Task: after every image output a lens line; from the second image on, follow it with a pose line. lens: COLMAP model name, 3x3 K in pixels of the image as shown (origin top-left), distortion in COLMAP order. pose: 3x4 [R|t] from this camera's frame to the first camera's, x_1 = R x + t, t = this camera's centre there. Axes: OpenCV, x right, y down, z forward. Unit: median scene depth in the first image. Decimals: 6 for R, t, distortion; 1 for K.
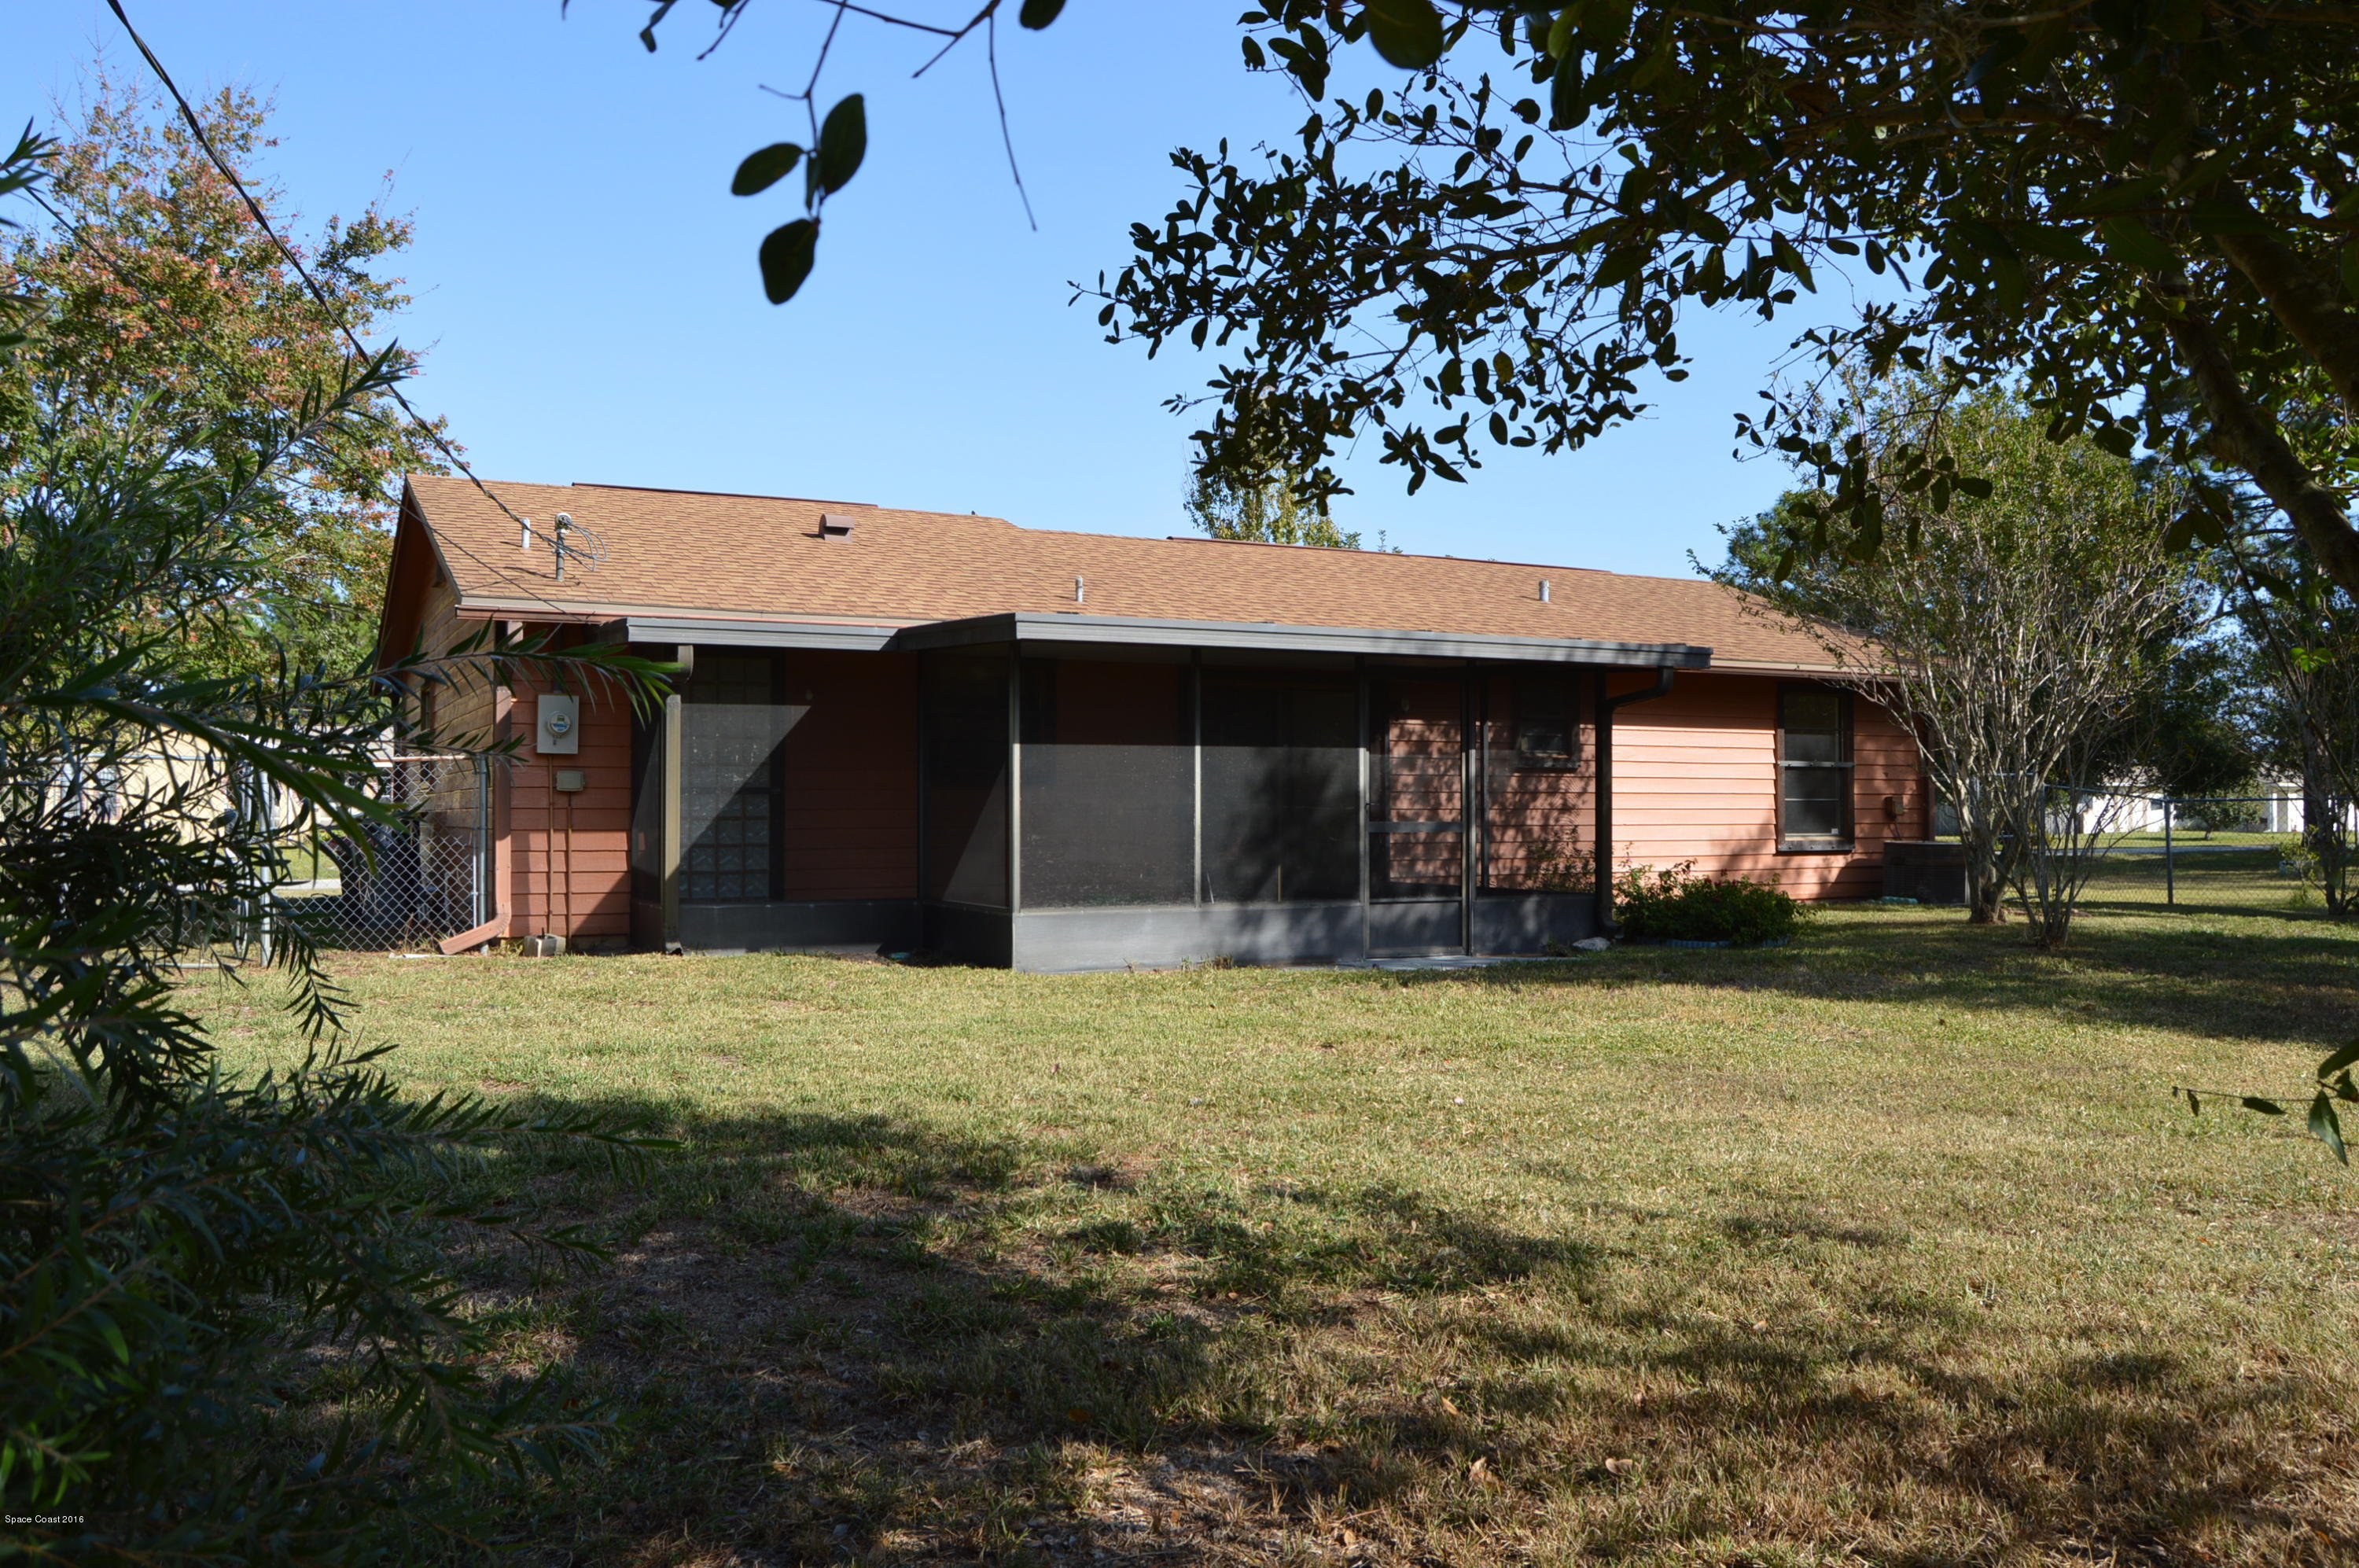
lens RADIAL K [[1851.2, 0, 1179.5], [0, 1851.2, 784.0], [0, 0, 1]] dist [-0.079814, 0.010300]
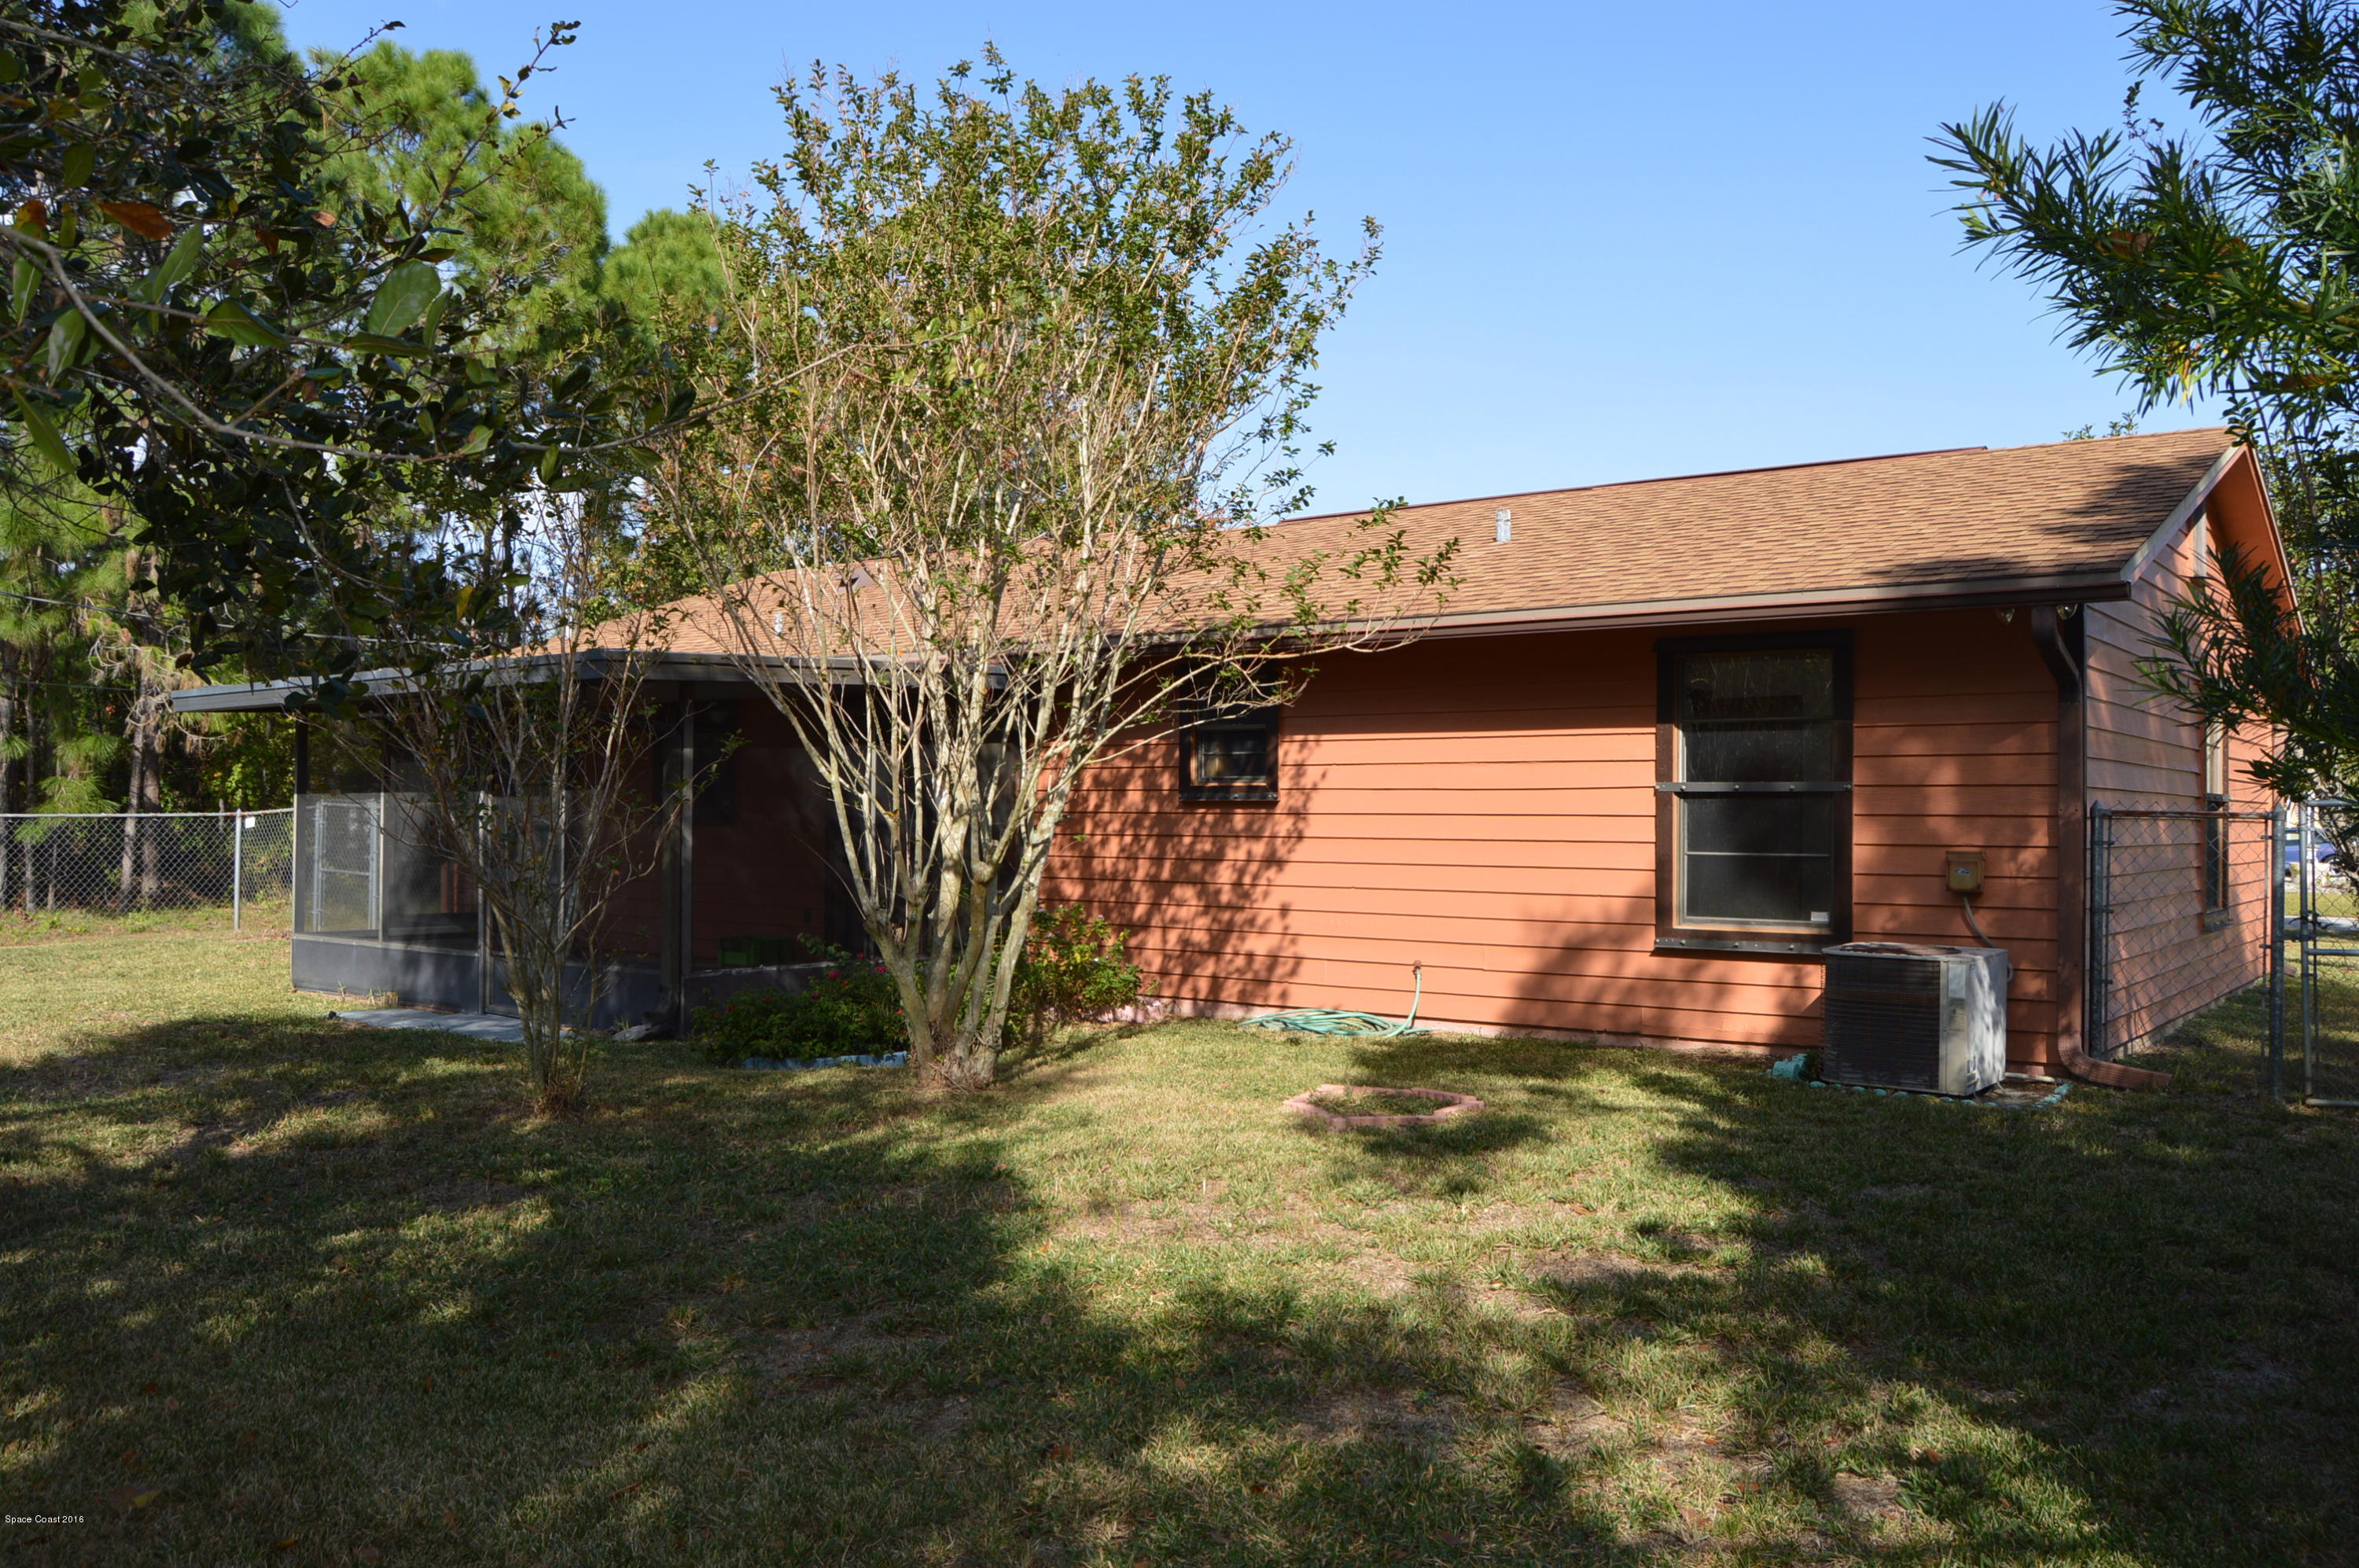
lens RADIAL K [[1851.2, 0, 1179.5], [0, 1851.2, 784.0], [0, 0, 1]] dist [-0.079814, 0.010300]
pose [[0.450790, -0.015926, -0.892488, 1.008461], [0.004052, 0.999867, -0.015796, -0.005253], [0.892621, 0.003504, 0.450795, 0.837466]]
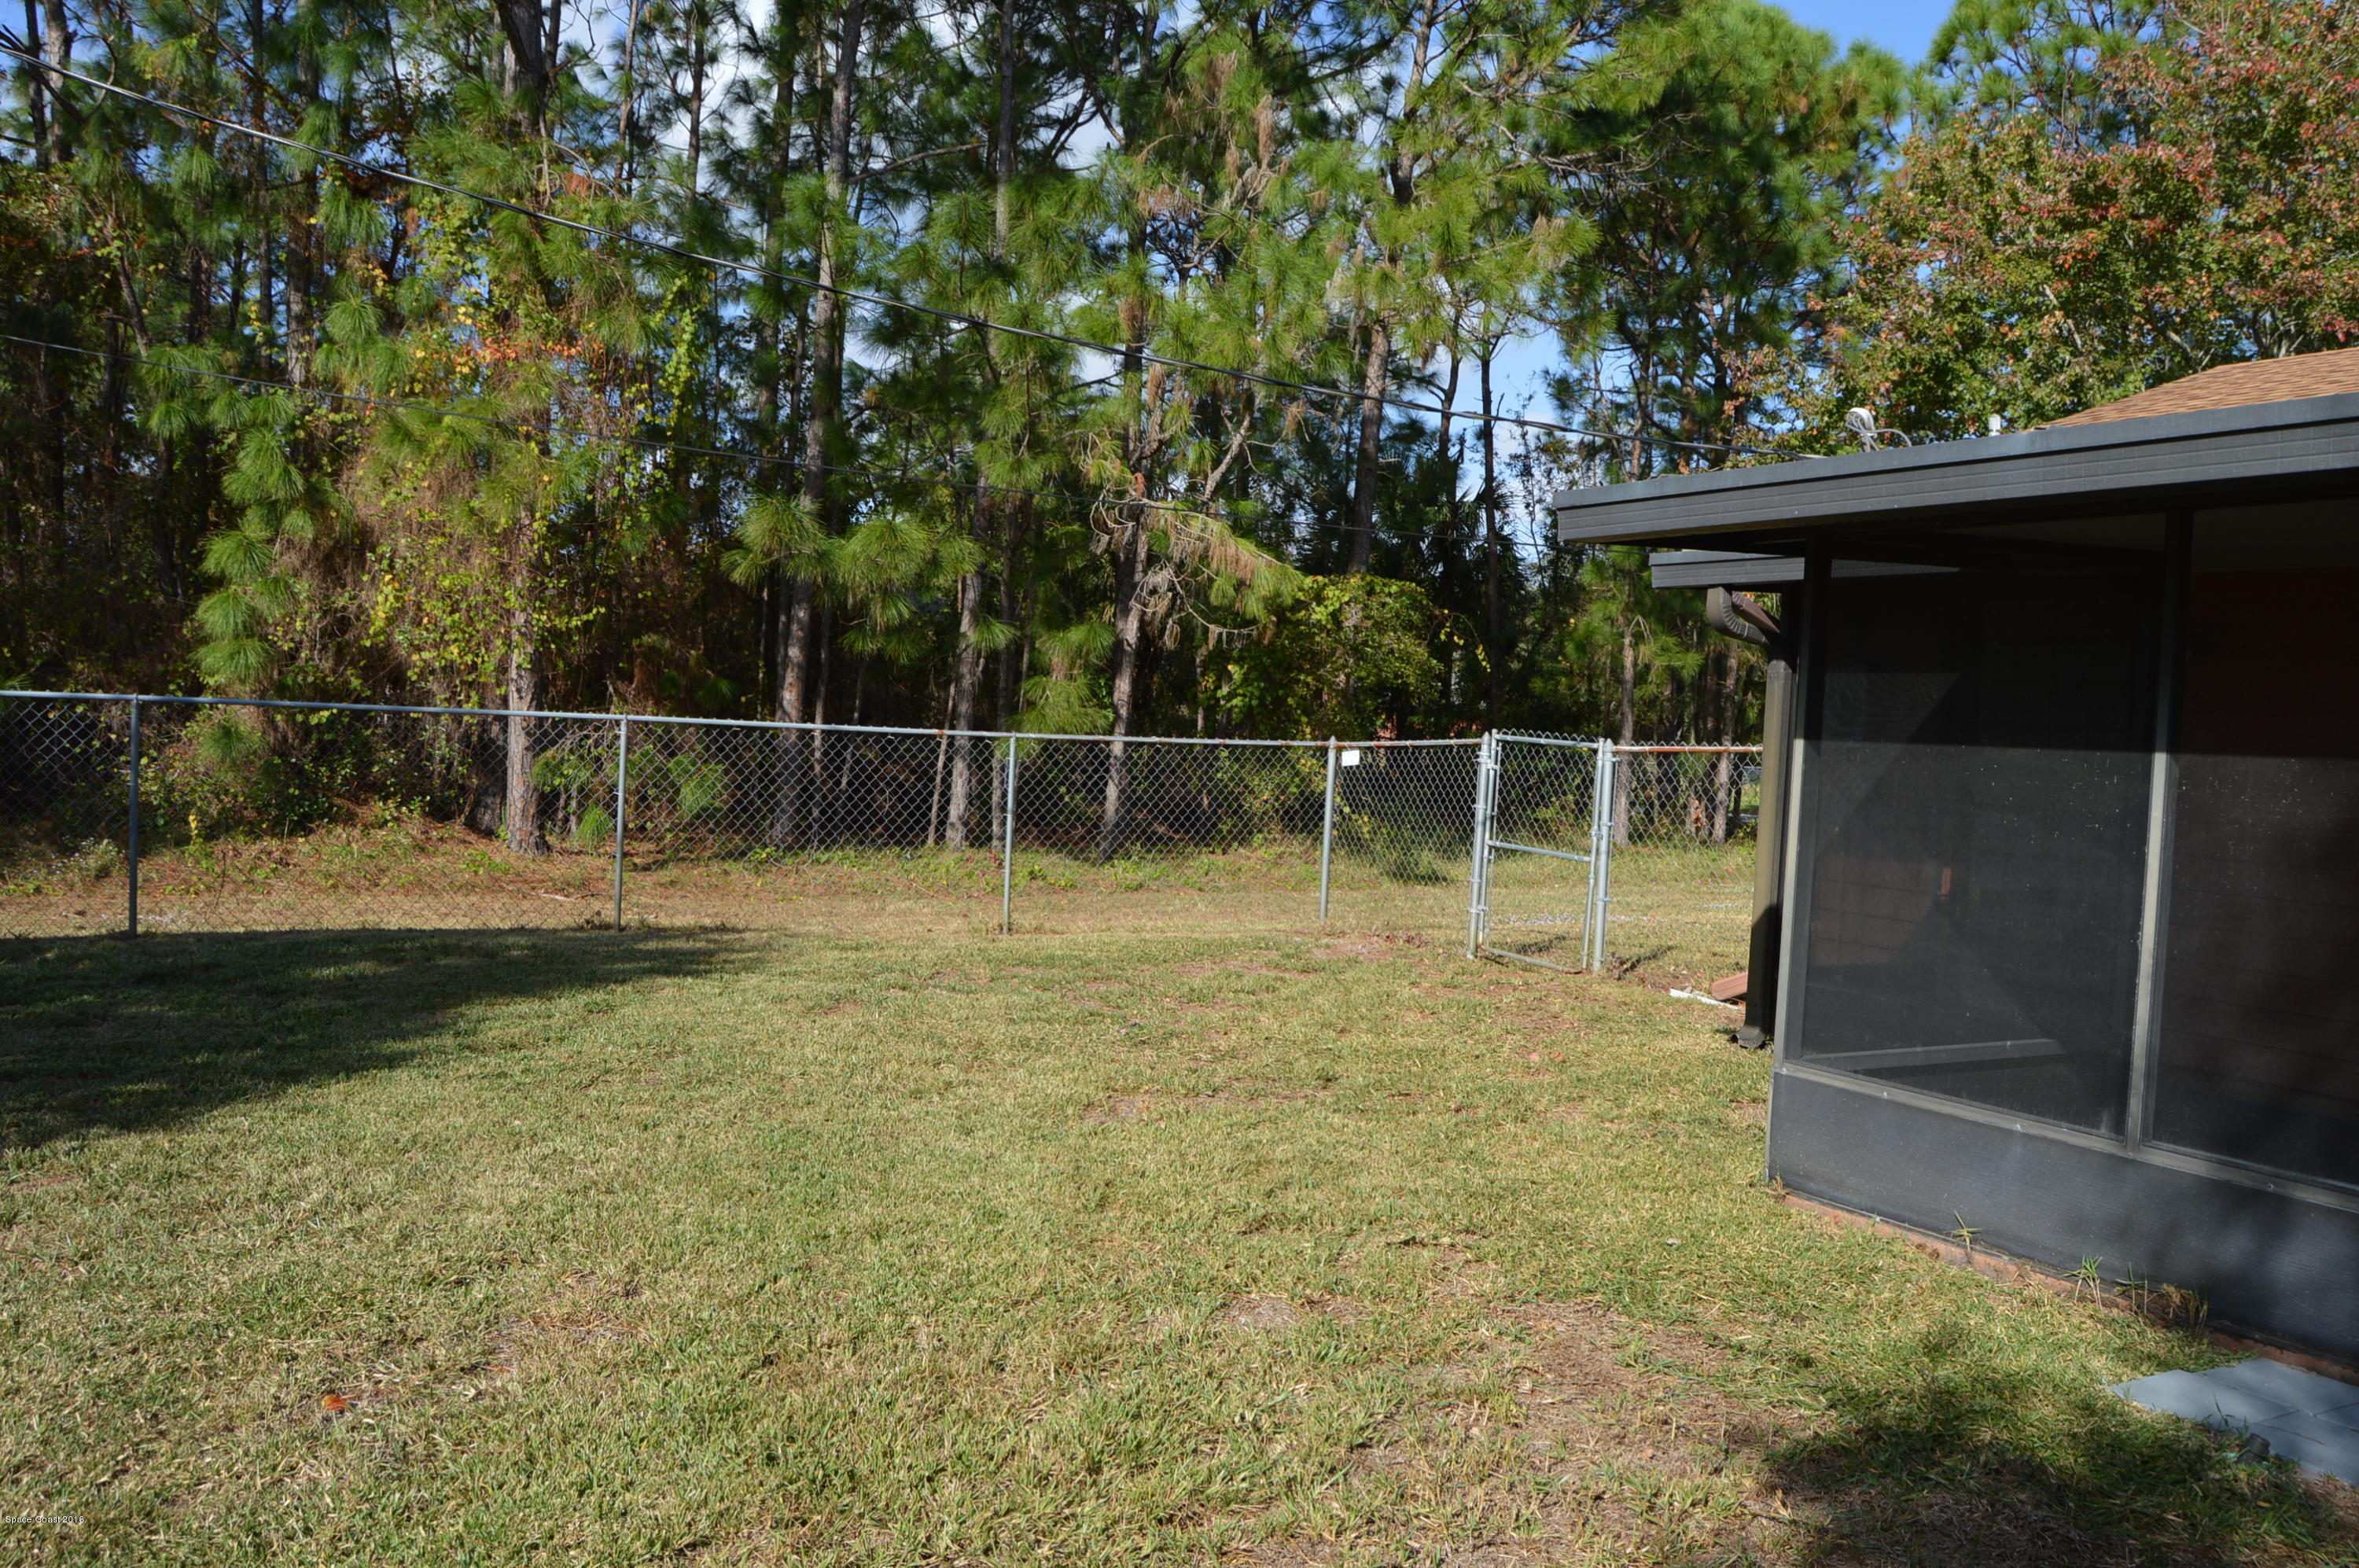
lens RADIAL K [[1884.3, 0, 1194.5], [0, 1884.3, 814.3], [0, 0, 1]] dist [-0.092312, -0.003085]
pose [[0.067028, 0.052877, -0.996349, 0.353642], [-0.038233, 0.997997, 0.050393, -0.017329], [0.997018, 0.034715, 0.068915, 0.676844]]
